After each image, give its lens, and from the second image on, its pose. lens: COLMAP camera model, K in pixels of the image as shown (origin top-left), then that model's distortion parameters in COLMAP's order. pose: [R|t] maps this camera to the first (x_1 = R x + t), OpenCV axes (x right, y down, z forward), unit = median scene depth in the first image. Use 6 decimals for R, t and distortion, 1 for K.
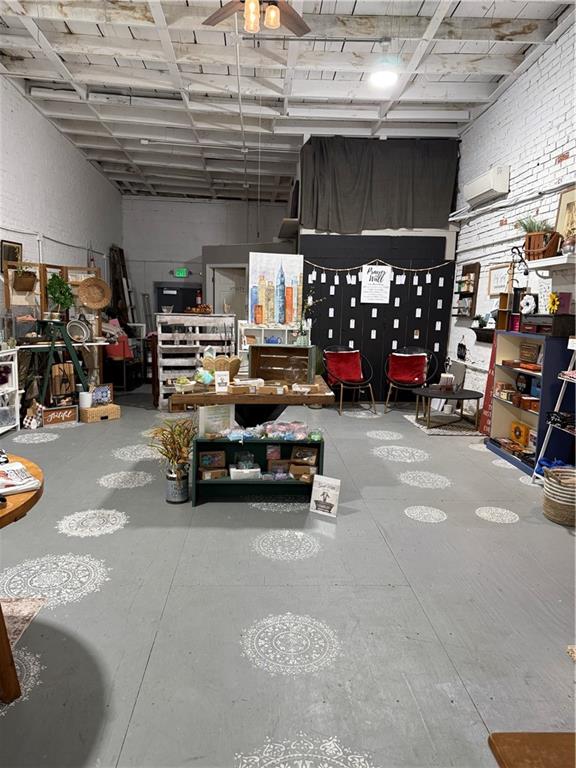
lens RADIAL K [[521.3, 0, 288.0], [0, 521.3, 384.0], [0, 0, 1]] dist [0.109356, -0.175045]
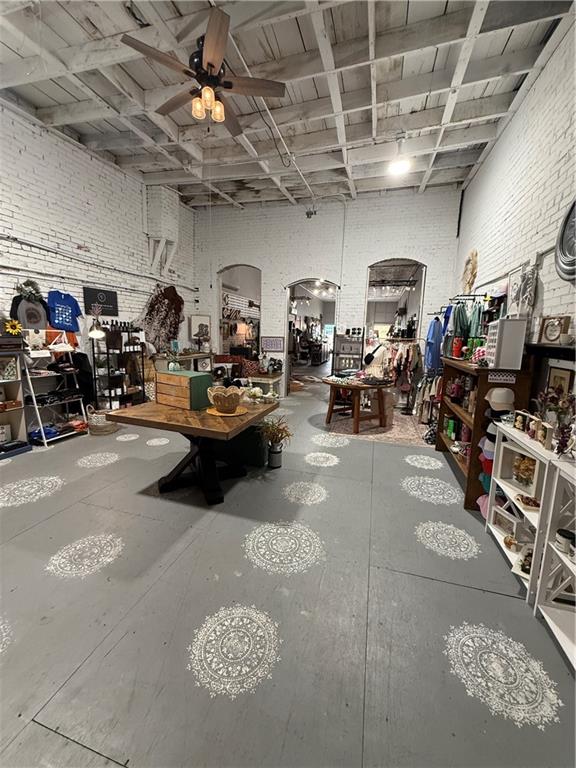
lens RADIAL K [[306.0, 0, 288.5], [0, 306.0, 382.0], [0, 0, 1]] dist [-0.003094, -0.000092]
pose [[-0.939556, -0.103442, 0.326395, -0.292690], [-0.002291, 0.955149, 0.296116, -0.163338], [-0.342387, 0.277470, -0.897653, 0.972708]]
